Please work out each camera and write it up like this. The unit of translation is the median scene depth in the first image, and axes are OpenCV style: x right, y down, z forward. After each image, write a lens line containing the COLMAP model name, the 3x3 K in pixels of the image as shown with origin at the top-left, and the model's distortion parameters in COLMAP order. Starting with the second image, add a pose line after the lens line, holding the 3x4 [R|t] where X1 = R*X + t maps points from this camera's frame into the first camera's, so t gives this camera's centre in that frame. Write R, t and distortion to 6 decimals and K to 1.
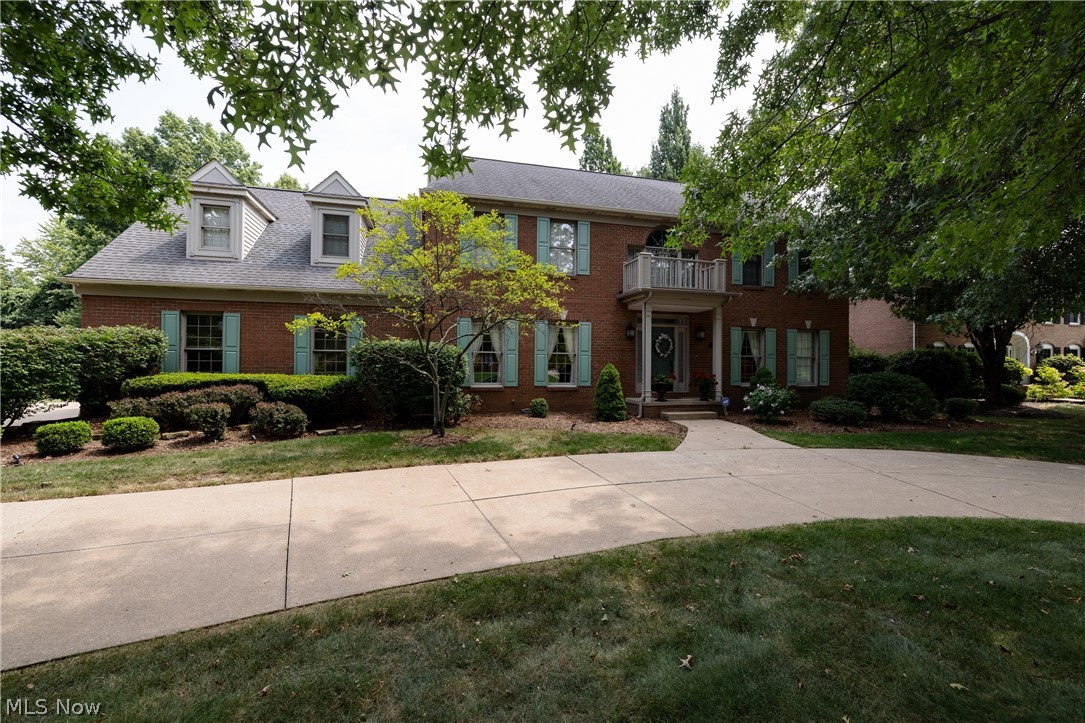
lens RADIAL K [[445.8, 0, 544.8], [0, 445.8, 367.0], [0, 0, 1]] dist [0.003764, -0.000423]
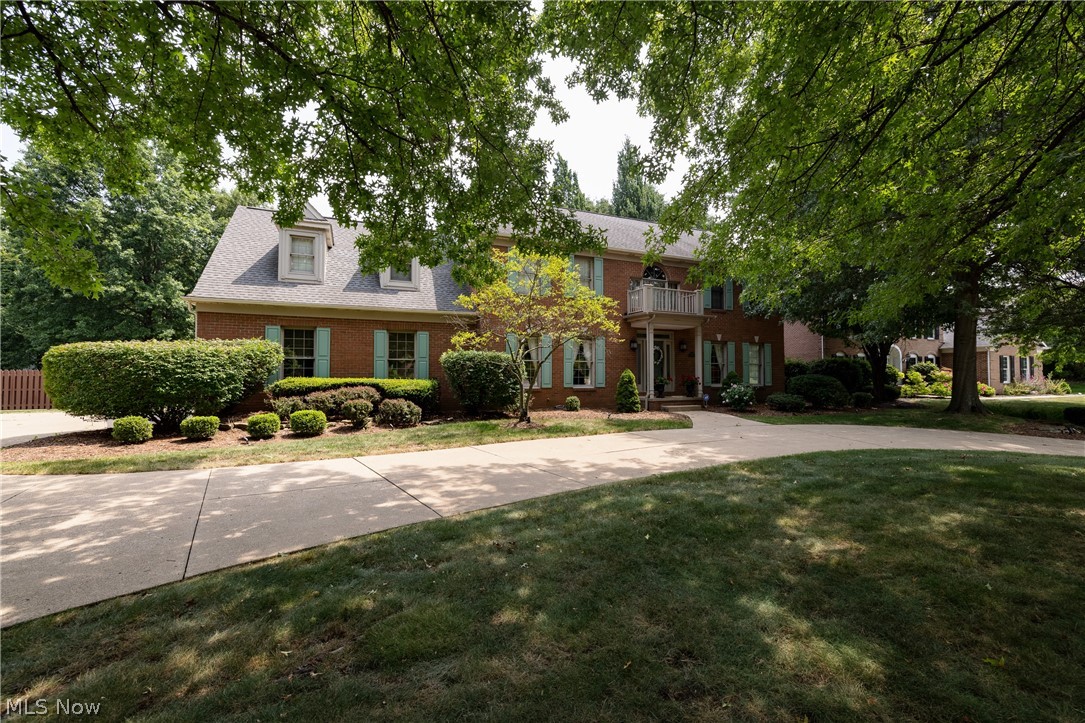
lens RADIAL K [[445.8, 0, 540.0], [0, 445.8, 367.9], [0, 0, 1]] dist [0.003764, -0.000423]
pose [[0.989011, -0.004125, 0.147784, -0.274662], [0.007011, 0.999795, -0.019012, 0.011551], [-0.147676, 0.019839, 0.988837, -0.237366]]
